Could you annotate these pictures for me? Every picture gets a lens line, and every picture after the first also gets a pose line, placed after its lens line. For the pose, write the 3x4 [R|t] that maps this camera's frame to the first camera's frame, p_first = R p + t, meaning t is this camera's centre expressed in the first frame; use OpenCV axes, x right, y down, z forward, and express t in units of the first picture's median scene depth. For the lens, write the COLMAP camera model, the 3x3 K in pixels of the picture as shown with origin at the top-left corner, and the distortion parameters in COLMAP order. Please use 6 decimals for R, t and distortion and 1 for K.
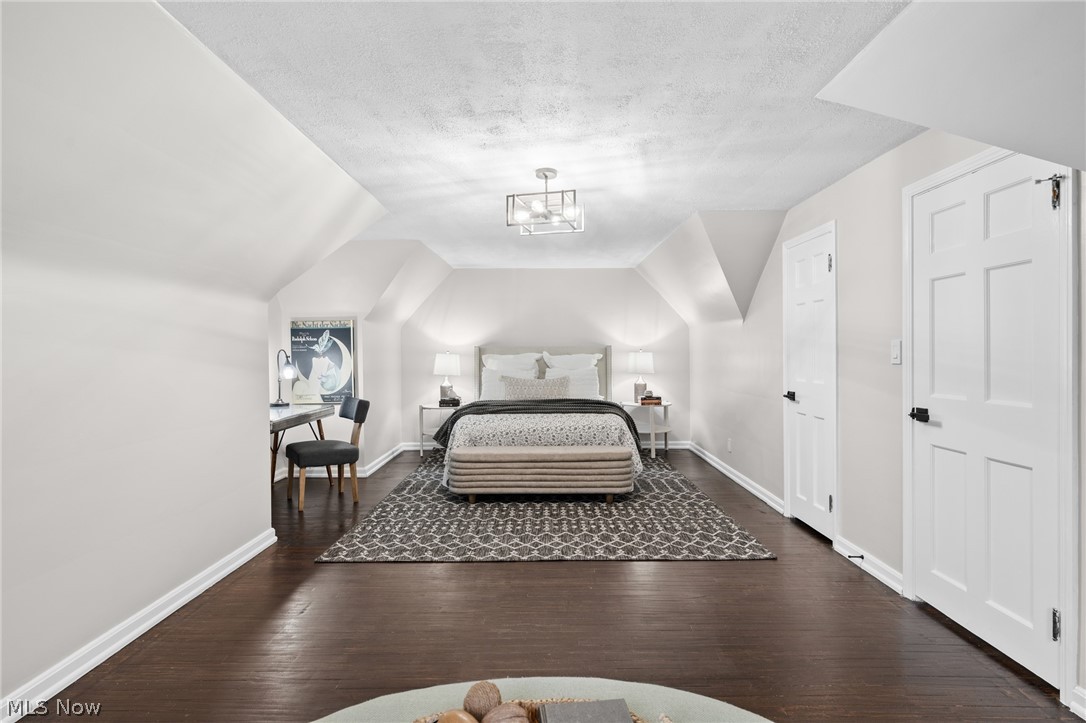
lens RADIAL K [[559.9, 0, 543.4], [0, 559.9, 359.0], [0, 0, 1]] dist [0.001617, 0.000061]
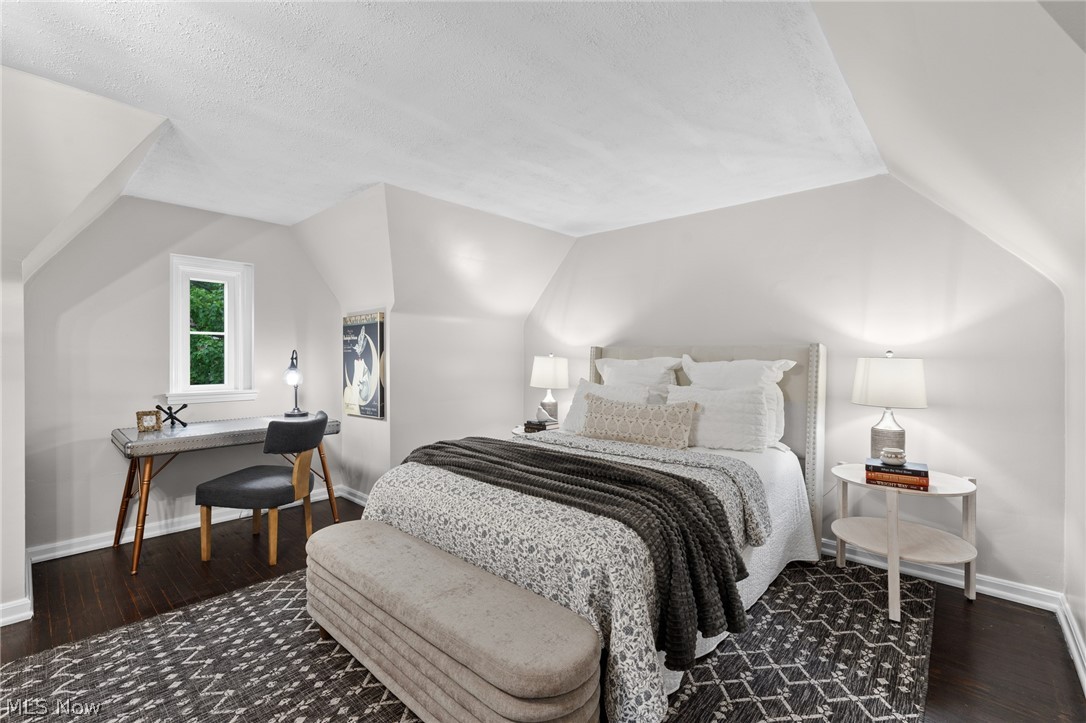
lens RADIAL K [[473.4, 0, 538.7], [0, 473.4, 362.3], [0, 0, 1]] dist [-0.003918, -0.000466]
pose [[0.742552, 0.015906, -0.669599, 0.263790], [-0.015412, 0.999859, 0.006660, -0.008109], [0.669611, 0.005375, 0.742693, 0.659459]]
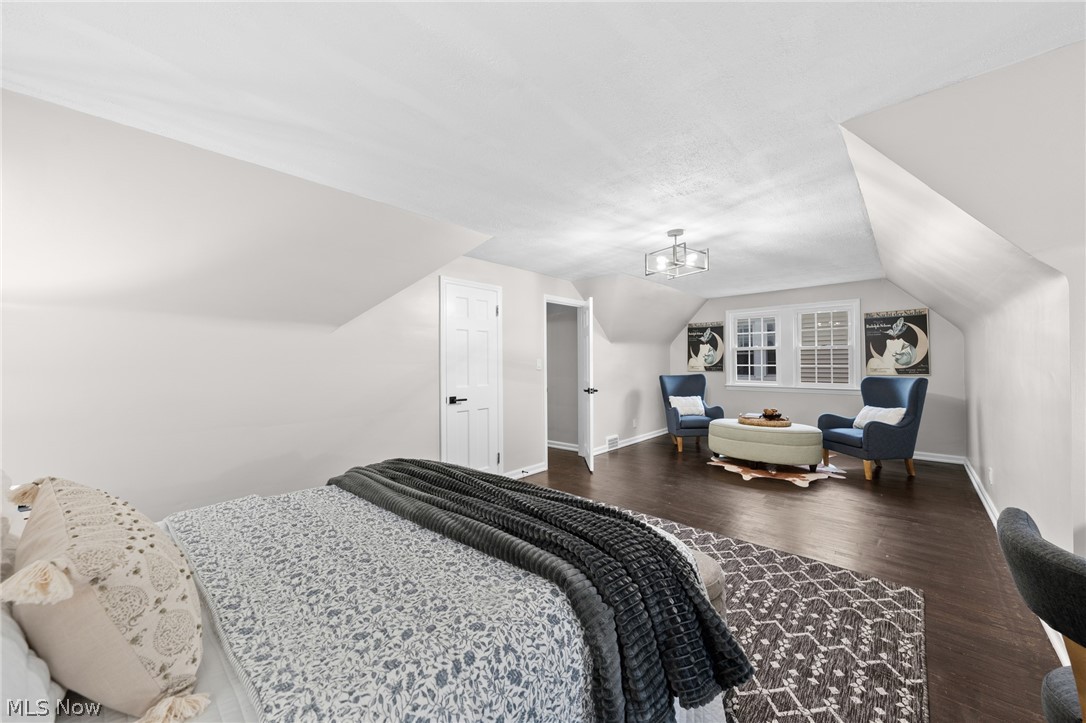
lens RADIAL K [[404.7, 0, 546.7], [0, 404.7, 356.2], [0, 0, 1]] dist [-0.000055, -0.000004]
pose [[-0.745956, 0.025185, 0.665519, -0.240400], [0.021409, 0.999675, -0.013833, -0.011802], [-0.665651, 0.003930, -0.746253, 1.130258]]
